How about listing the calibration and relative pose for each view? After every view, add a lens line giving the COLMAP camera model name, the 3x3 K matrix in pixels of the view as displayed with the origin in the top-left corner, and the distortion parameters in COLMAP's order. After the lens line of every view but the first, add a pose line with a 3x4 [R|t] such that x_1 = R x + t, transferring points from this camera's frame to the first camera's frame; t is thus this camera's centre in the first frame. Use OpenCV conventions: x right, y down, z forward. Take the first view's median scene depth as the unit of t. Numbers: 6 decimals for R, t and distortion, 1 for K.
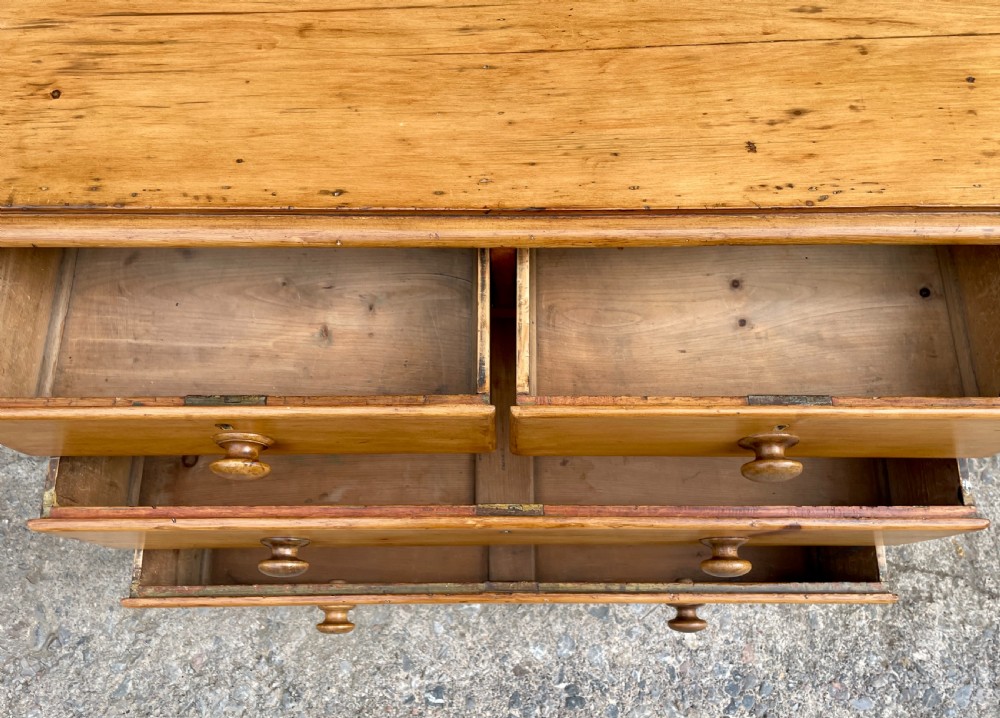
lens RADIAL K [[810.3, 0, 503.8], [0, 810.3, 369.6], [0, 0, 1]] dist [0.069787, -0.102018]
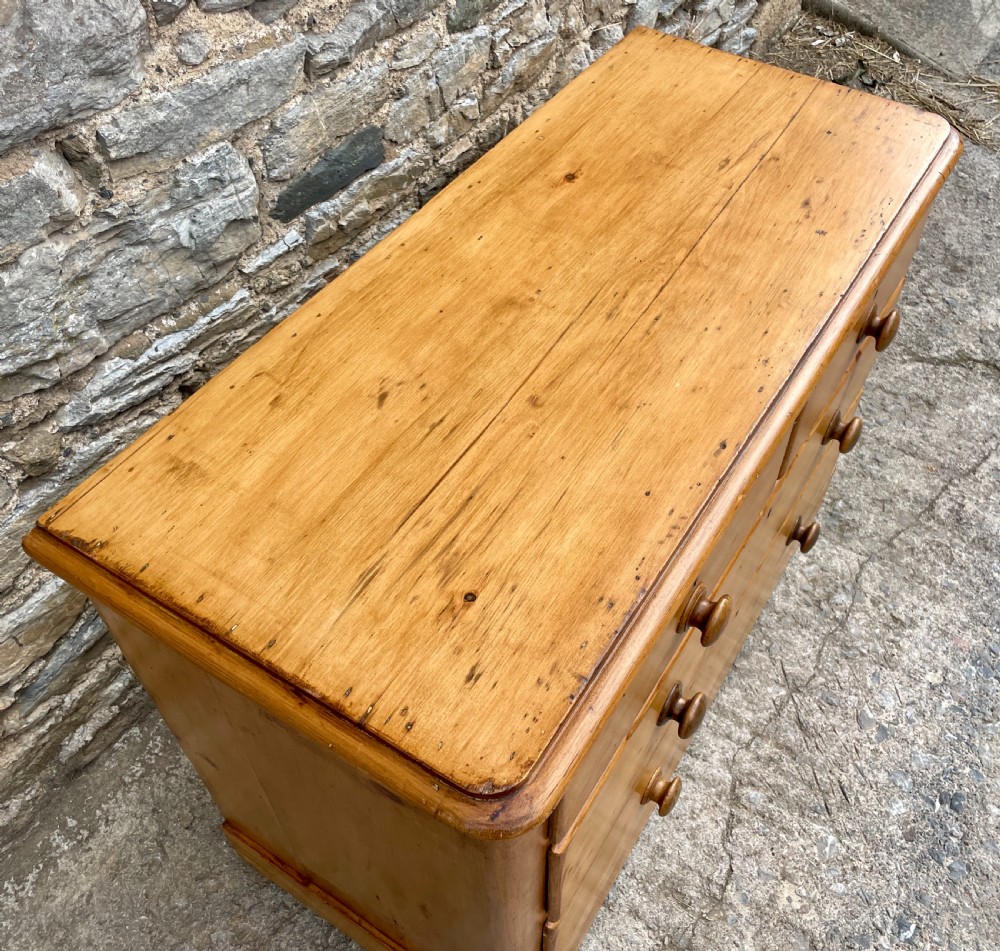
lens RADIAL K [[976.1, 0, 550.4], [0, 976.1, 472.8], [0, 0, 1]] dist [0.038818, 0.000000]
pose [[0.517843, -0.638453, 0.569400, -0.750441], [0.788280, 0.614695, -0.027663, -0.235465], [-0.332346, 0.463171, 0.821595, 0.020369]]
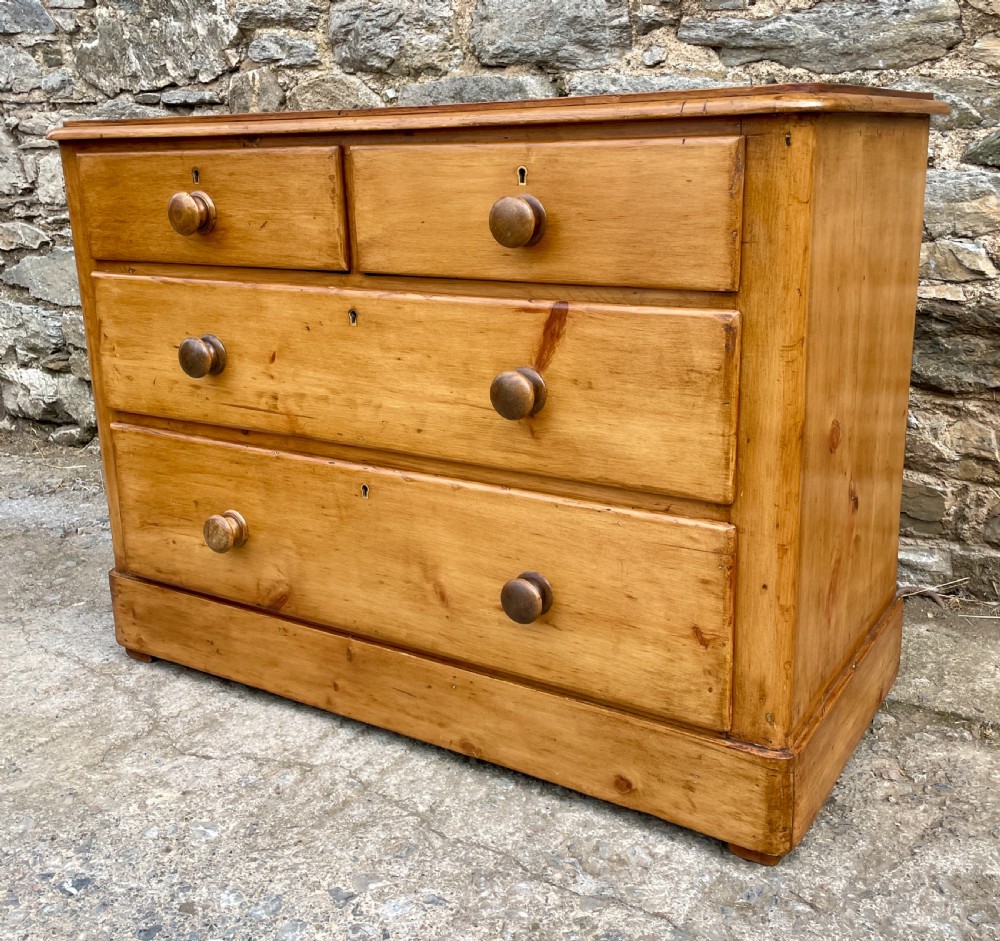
lens RADIAL K [[1087.0, 0, 521.7], [0, 1087.0, 435.5], [0, 0, 1]] dist [0.053170, 0.000000]
pose [[0.850312, 0.125505, -0.511096, 0.846083], [-0.485604, 0.561478, -0.670024, 0.808313], [0.202878, 0.817919, 0.538377, 0.360508]]
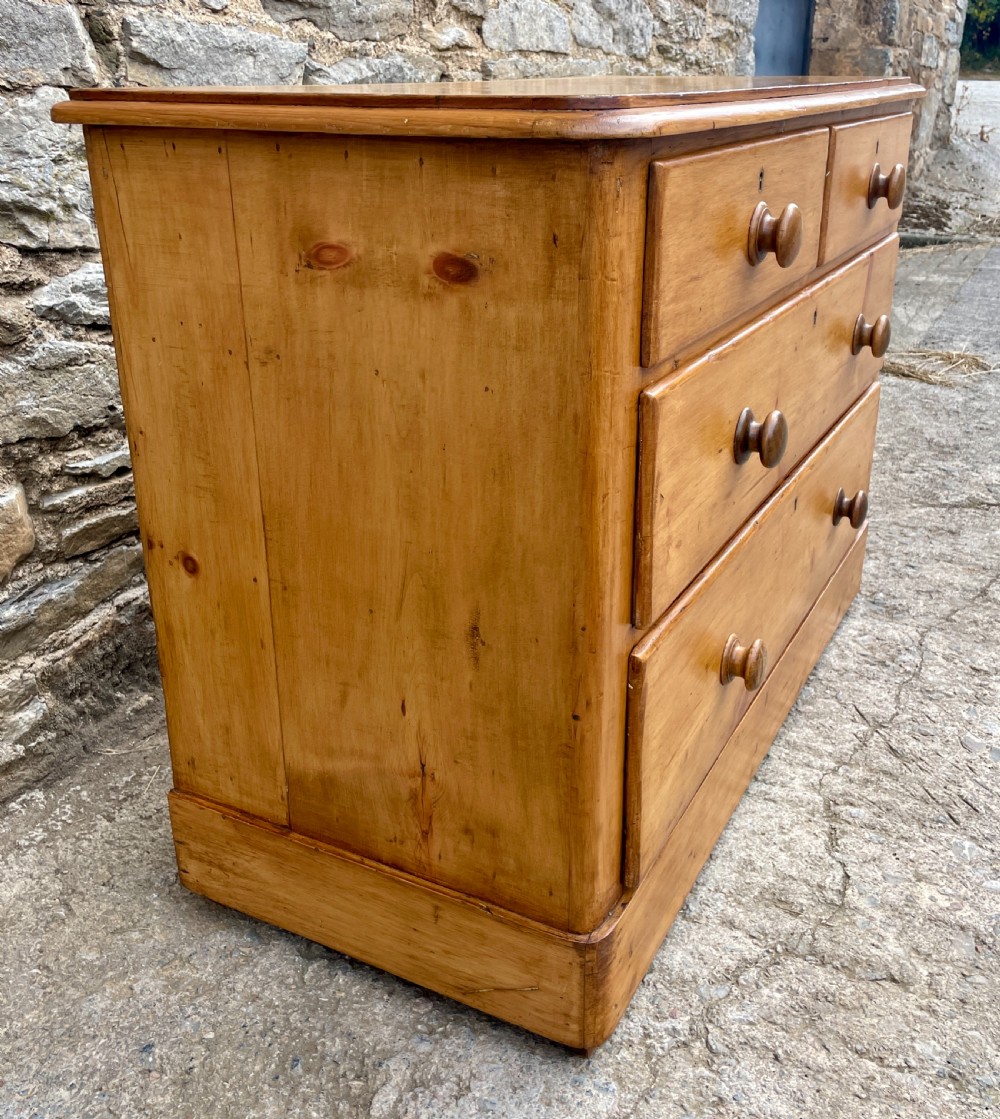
lens RADIAL K [[1131.3, 0, 530.2], [0, 1131.3, 511.8], [0, 0, 1]] dist [0.033987, 0.000000]
pose [[0.452450, -0.316530, 0.833725, -1.226482], [0.830070, 0.491227, -0.263968, 0.135961], [-0.325994, 0.811483, 0.484998, 0.573551]]
